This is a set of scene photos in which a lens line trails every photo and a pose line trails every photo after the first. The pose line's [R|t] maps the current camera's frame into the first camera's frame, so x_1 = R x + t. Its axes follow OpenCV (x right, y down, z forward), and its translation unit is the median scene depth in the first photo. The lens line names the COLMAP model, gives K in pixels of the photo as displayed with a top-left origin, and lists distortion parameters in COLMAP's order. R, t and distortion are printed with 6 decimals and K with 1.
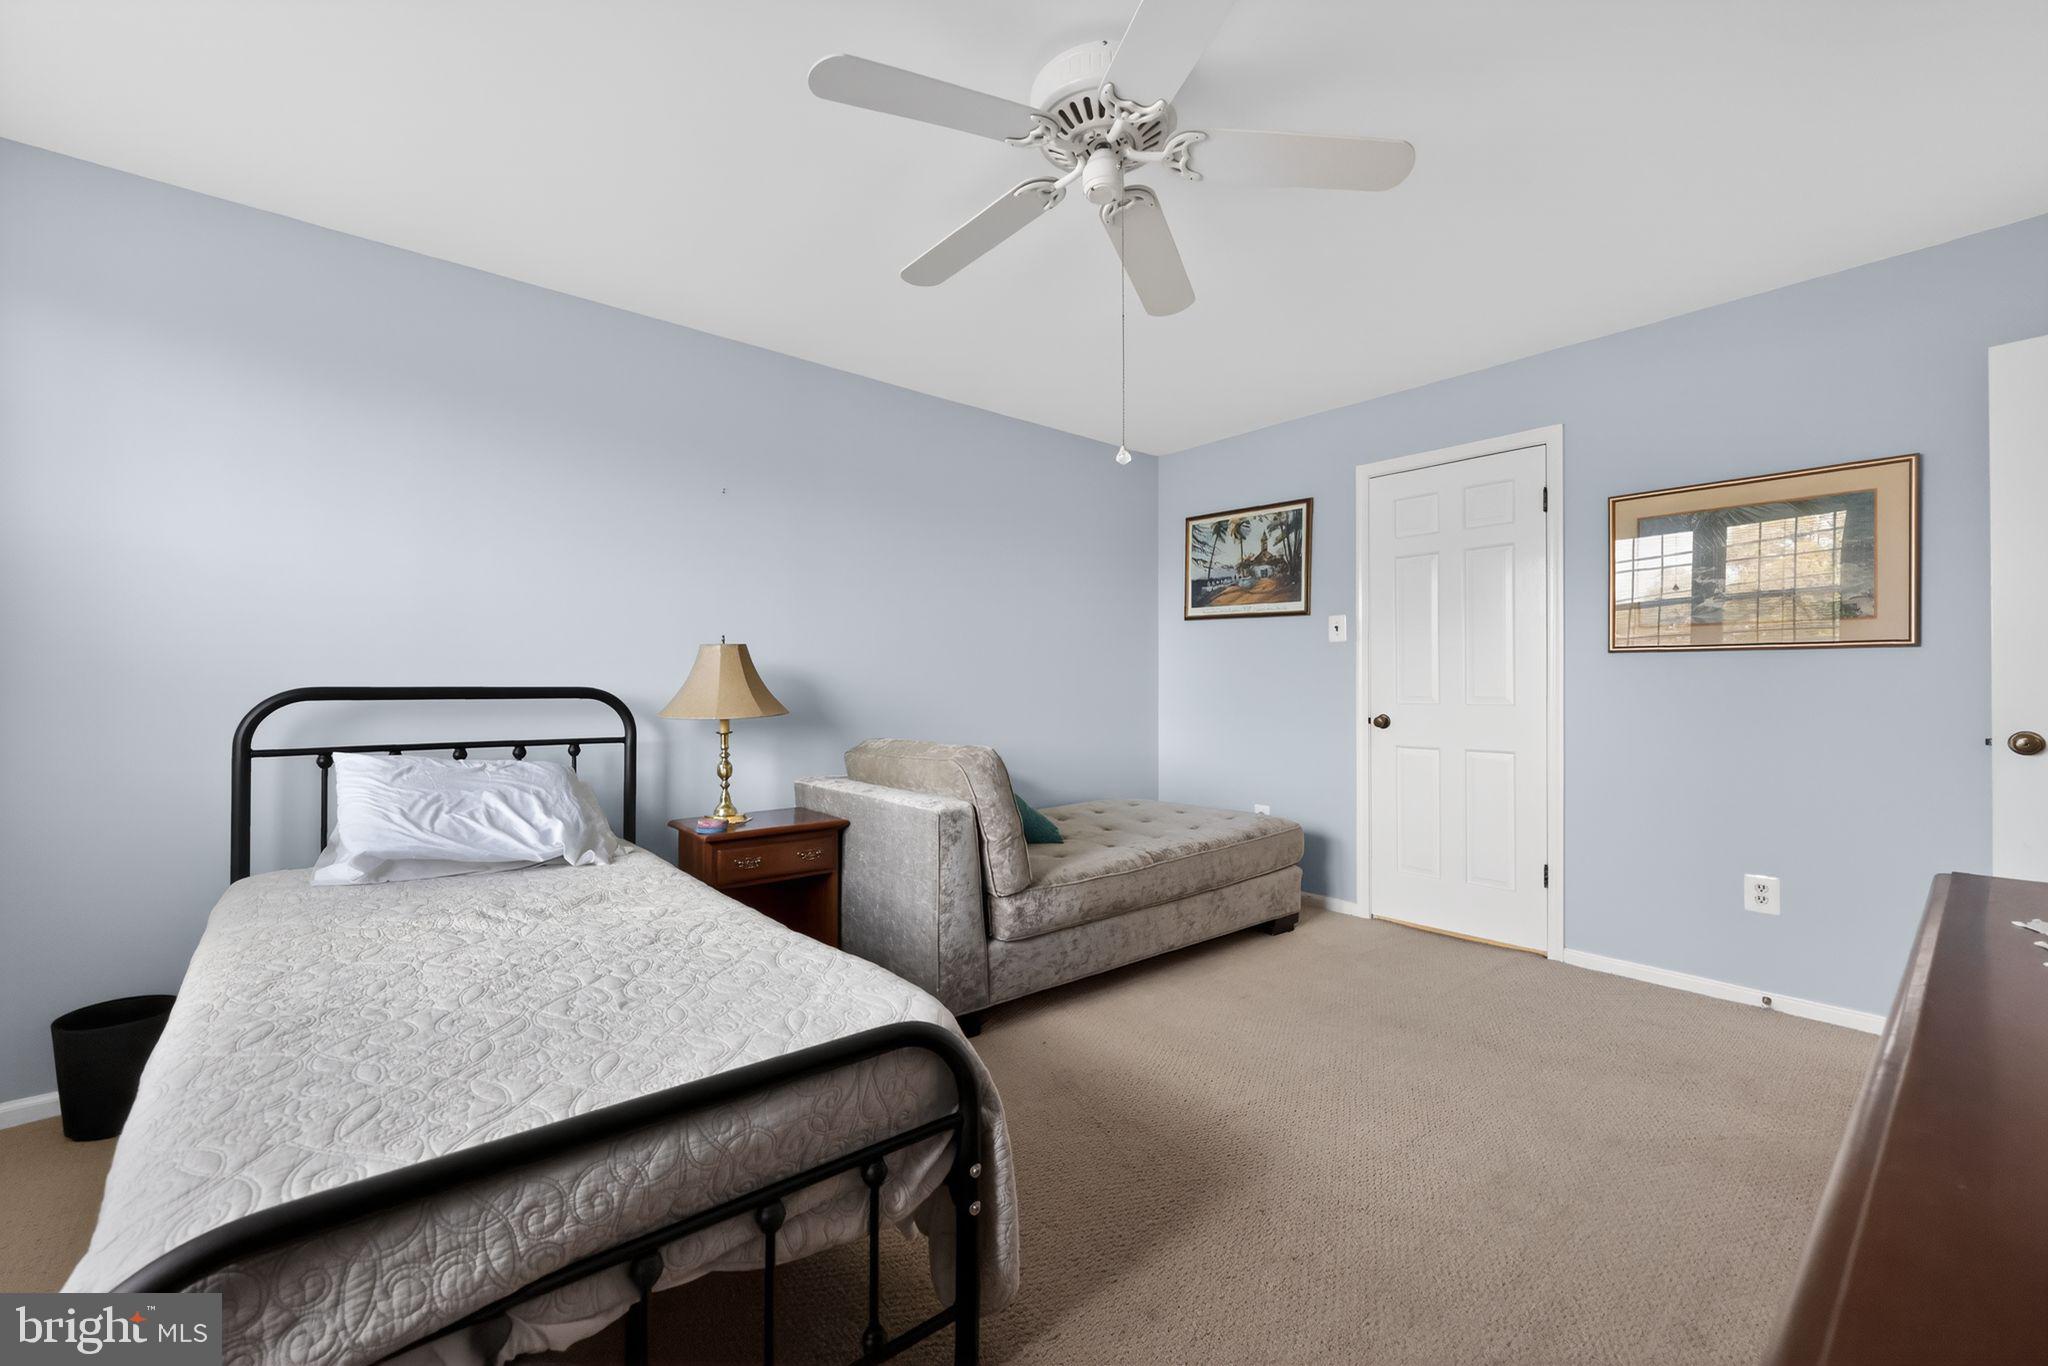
lens RADIAL K [[821.5, 0, 1013.2], [0, 821.5, 701.5], [0, 0, 1]] dist [0.000191, 0.000037]
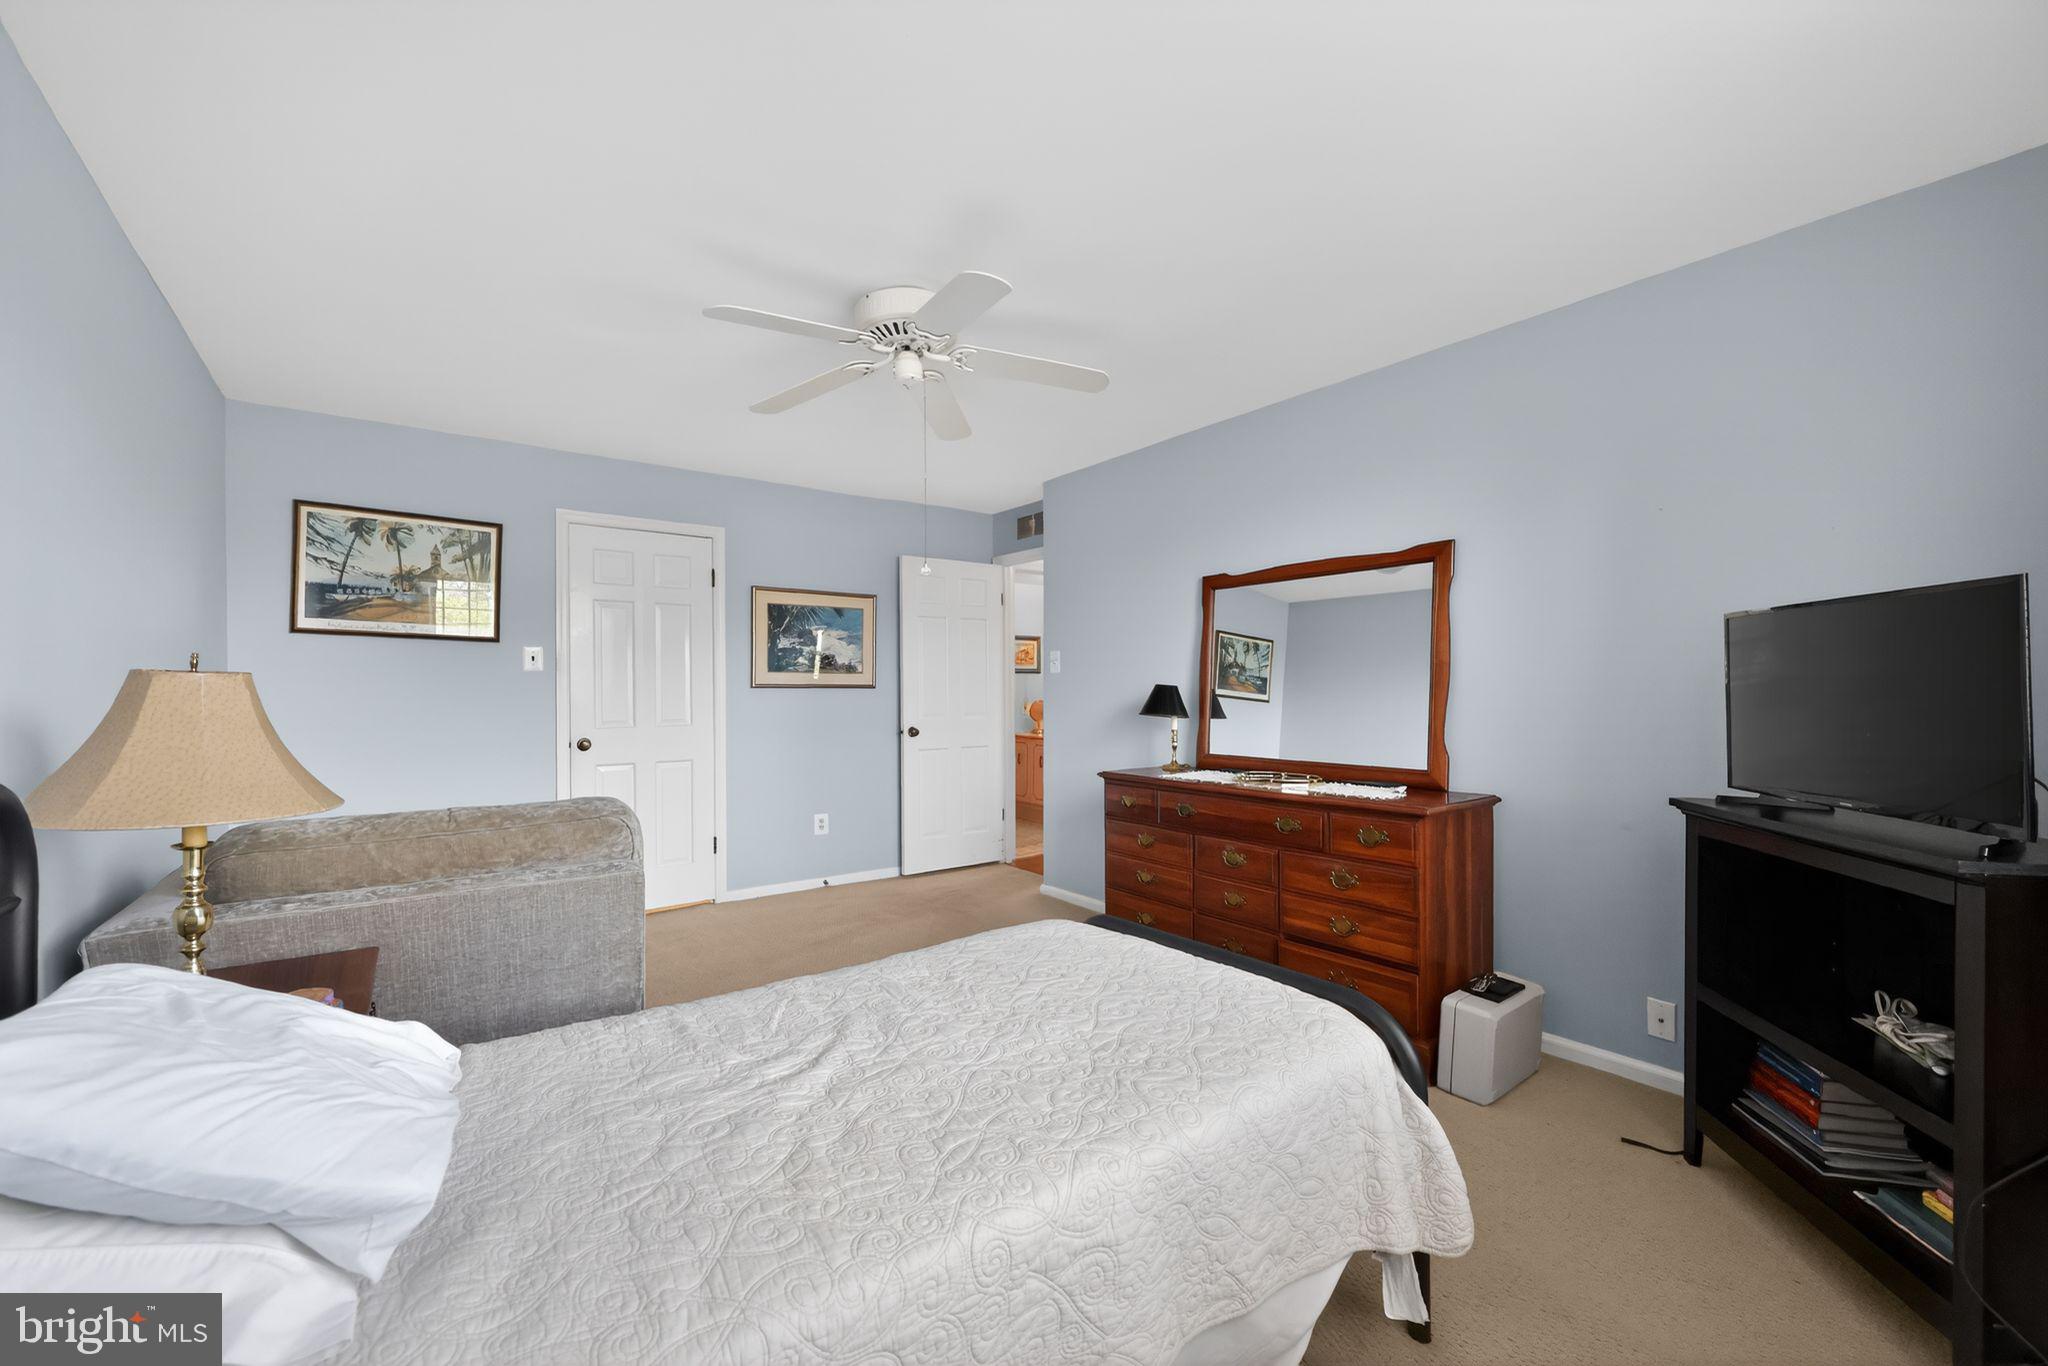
lens RADIAL K [[821.5, 0, 1013.2], [0, 821.5, 701.5], [0, 0, 1]] dist [0.000191, 0.000037]
pose [[0.053399, -0.016964, 0.998429, -0.561989], [0.024106, 0.999586, 0.015694, -0.033564], [-0.998282, 0.023231, 0.053786, 0.318483]]
